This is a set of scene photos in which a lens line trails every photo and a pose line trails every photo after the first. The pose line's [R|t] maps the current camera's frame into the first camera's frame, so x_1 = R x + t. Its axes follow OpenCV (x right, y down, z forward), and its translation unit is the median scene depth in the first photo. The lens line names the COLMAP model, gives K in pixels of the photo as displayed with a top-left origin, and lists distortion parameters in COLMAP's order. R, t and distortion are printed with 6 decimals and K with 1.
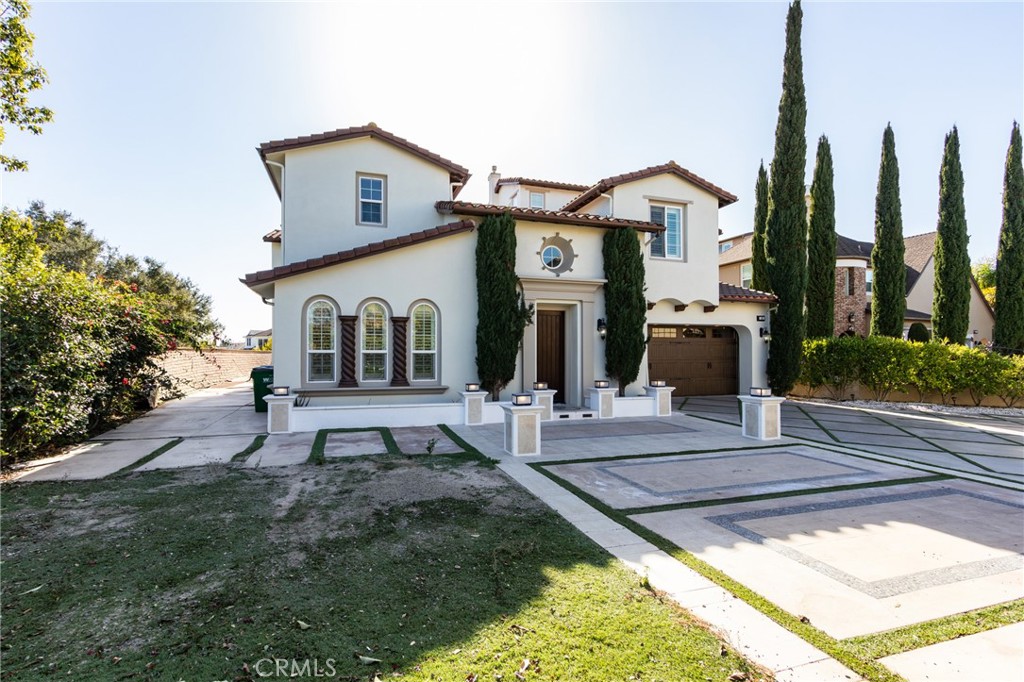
lens RADIAL K [[478.3, 0, 499.1], [0, 478.3, 352.4], [0, 0, 1]] dist [0.002299, -0.000093]
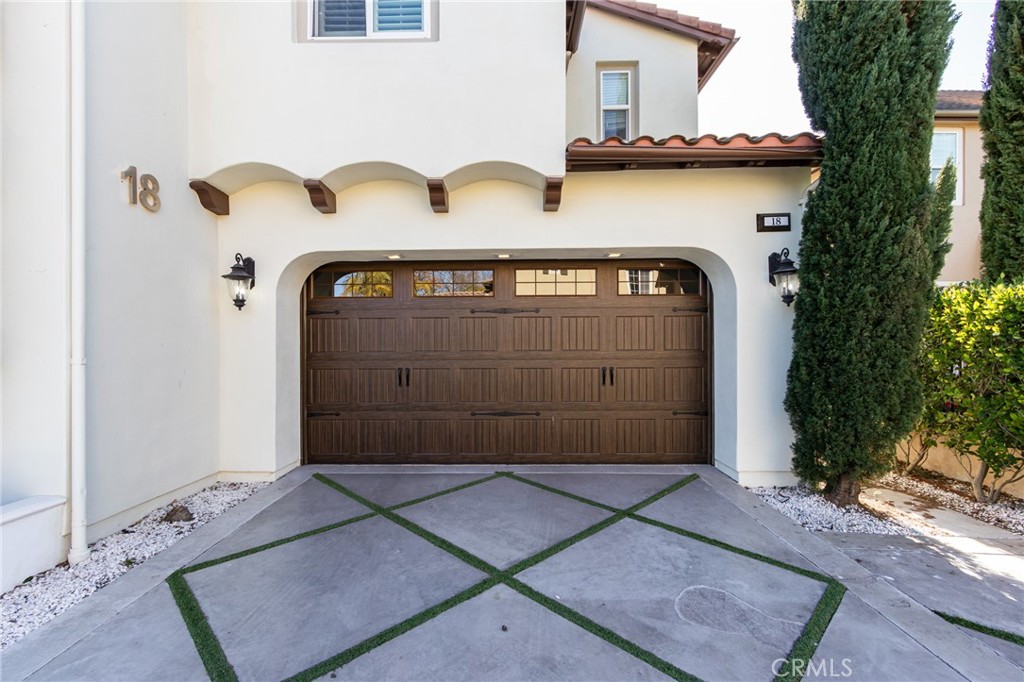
lens RADIAL K [[477.7, 0, 508.2], [0, 477.7, 346.9], [0, 0, 1]] dist [0.004748, -0.000198]
pose [[0.943510, 0.000006, -0.331345, 0.641786], [0.006044, 0.999833, 0.017229, 0.001678], [0.331290, -0.018258, 0.943352, 0.864430]]
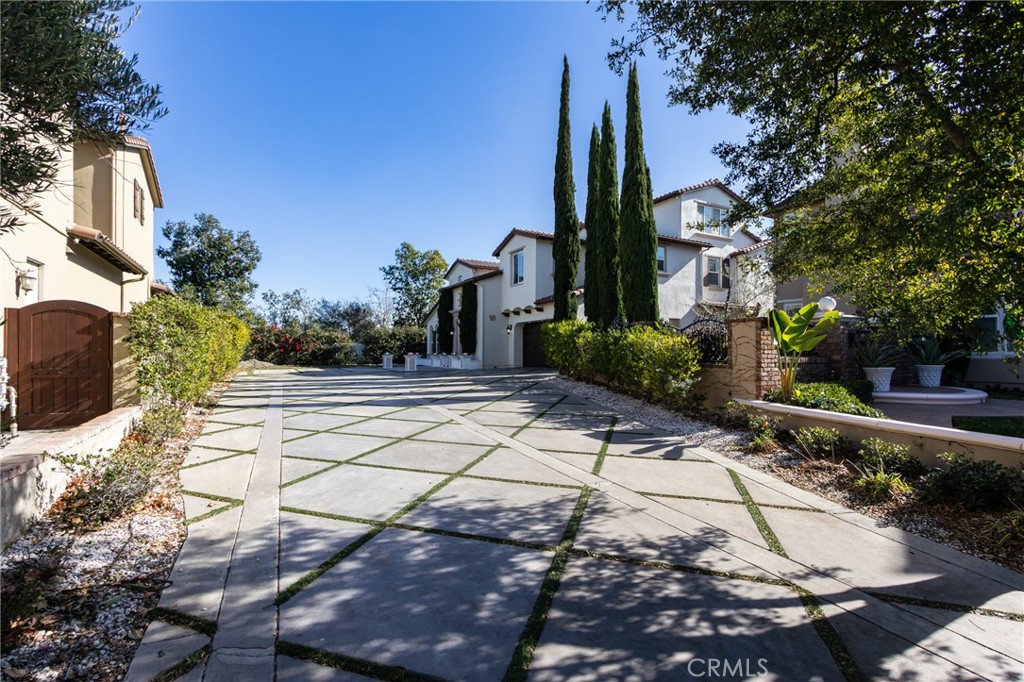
lens RADIAL K [[466.3, 0, 497.8], [0, 466.3, 347.9], [0, 0, 1]] dist [0.005779, -0.000653]
pose [[0.143133, -0.002789, -0.989700, 2.337890], [0.011780, 0.999930, -0.001114, 0.037789], [0.989633, -0.011499, 0.143156, 0.812490]]
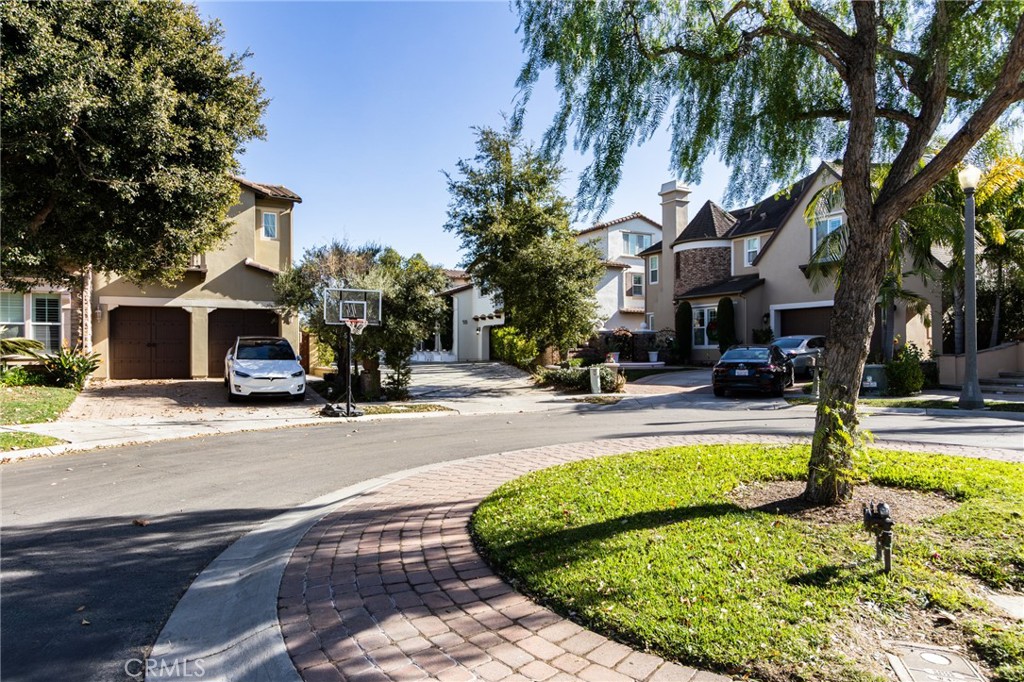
lens RADIAL K [[656.4, 0, 481.7], [0, 656.4, 342.9], [0, 0, 1]] dist [0.000206, 0.000009]
pose [[0.115669, -0.007067, -0.993263, 4.001462], [0.020430, 0.999780, -0.004734, 0.040556], [0.993078, -0.019745, 0.115788, 0.745509]]
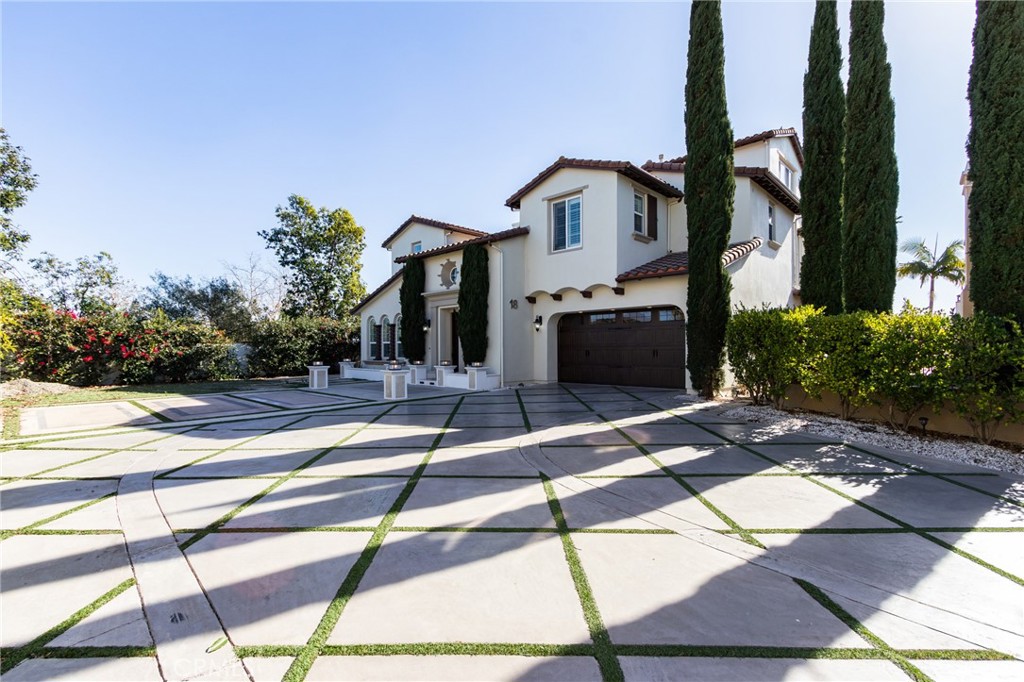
lens RADIAL K [[466.3, 0, 497.8], [0, 466.3, 347.9], [0, 0, 1]] dist [0.005779, -0.000653]
pose [[0.441139, 0.004190, -0.897429, 1.418454], [0.014159, 0.999832, 0.011628, 0.005455], [0.897327, -0.017836, 0.441006, 0.487947]]
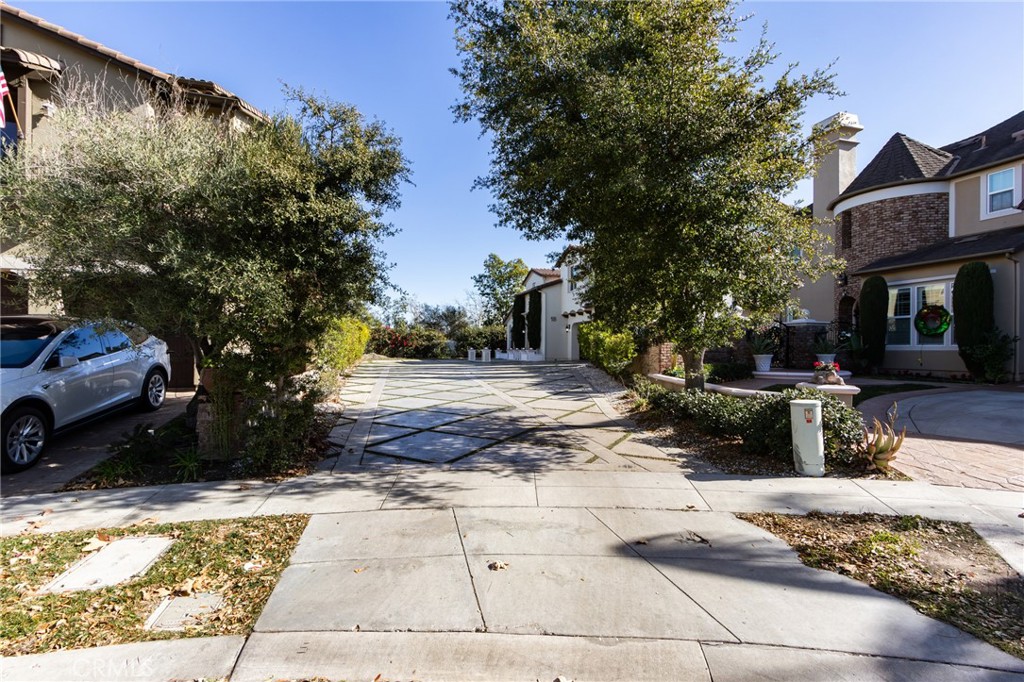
lens RADIAL K [[466.3, 0, 497.8], [0, 466.3, 347.9], [0, 0, 1]] dist [0.005779, -0.000653]
pose [[-0.079899, 0.001923, -0.996801, 2.794248], [0.010667, 0.999943, 0.001074, 0.050845], [0.996746, -0.010547, -0.079915, 0.984592]]
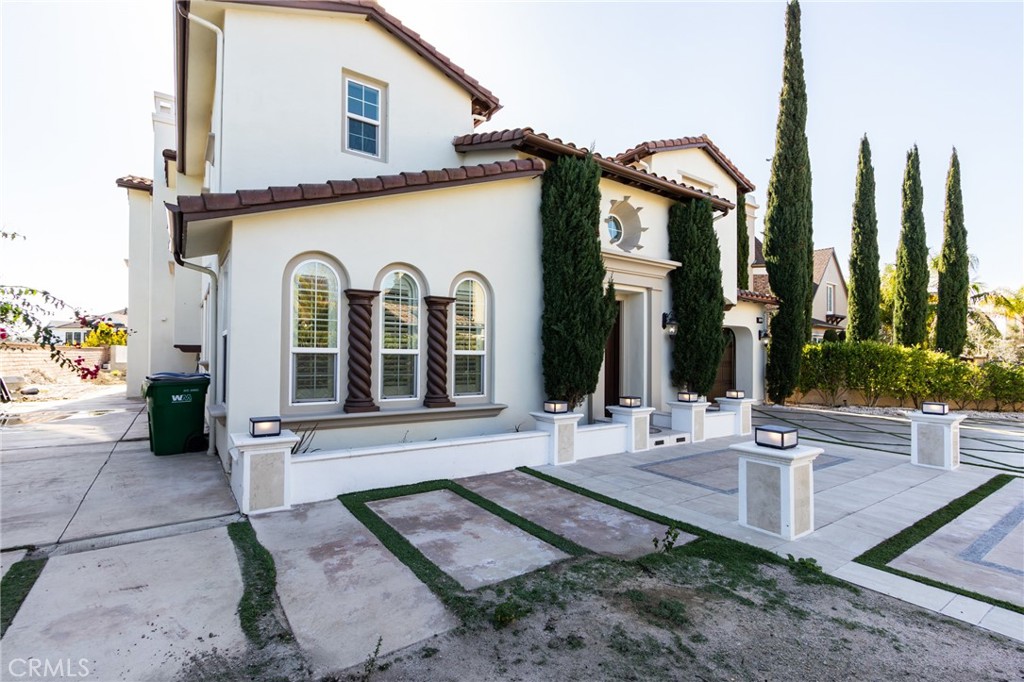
lens RADIAL K [[477.7, 0, 508.2], [0, 477.7, 346.9], [0, 0, 1]] dist [0.004748, -0.000198]
pose [[0.955426, 0.013748, 0.294911, -0.266110], [-0.009860, 0.999844, -0.014666, 0.000164], [-0.295067, 0.011104, 0.955412, 0.325220]]
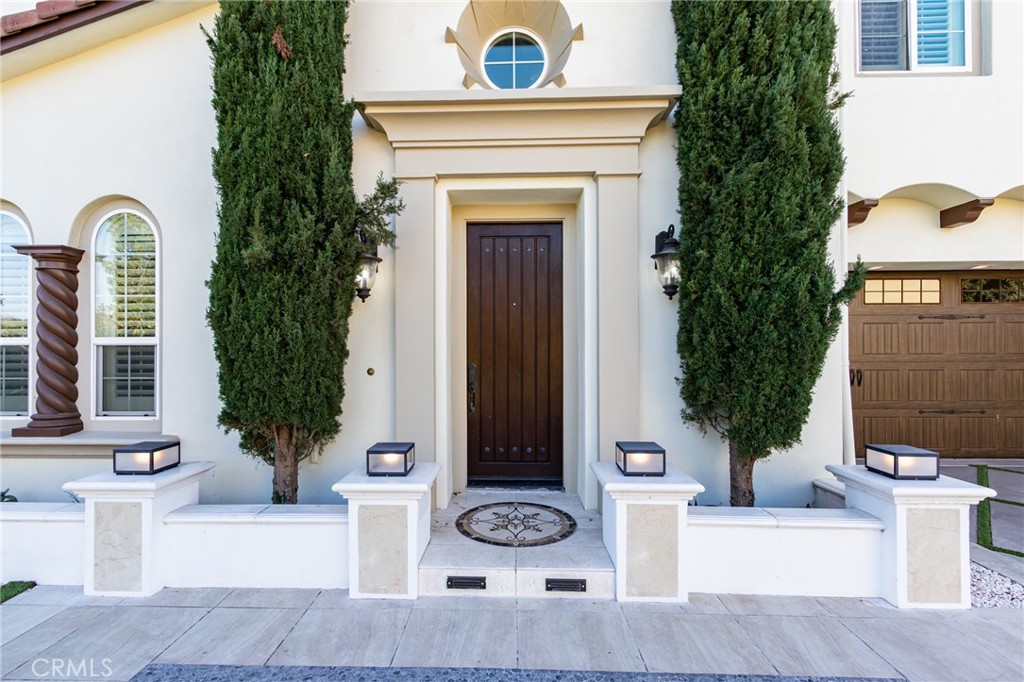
lens RADIAL K [[466.3, 0, 497.8], [0, 466.3, 347.9], [0, 0, 1]] dist [0.005779, -0.000653]
pose [[0.940050, -0.003778, -0.341017, 0.211270], [0.004351, 0.999990, 0.000915, 0.004734], [0.341010, -0.002344, 0.940057, 0.676104]]
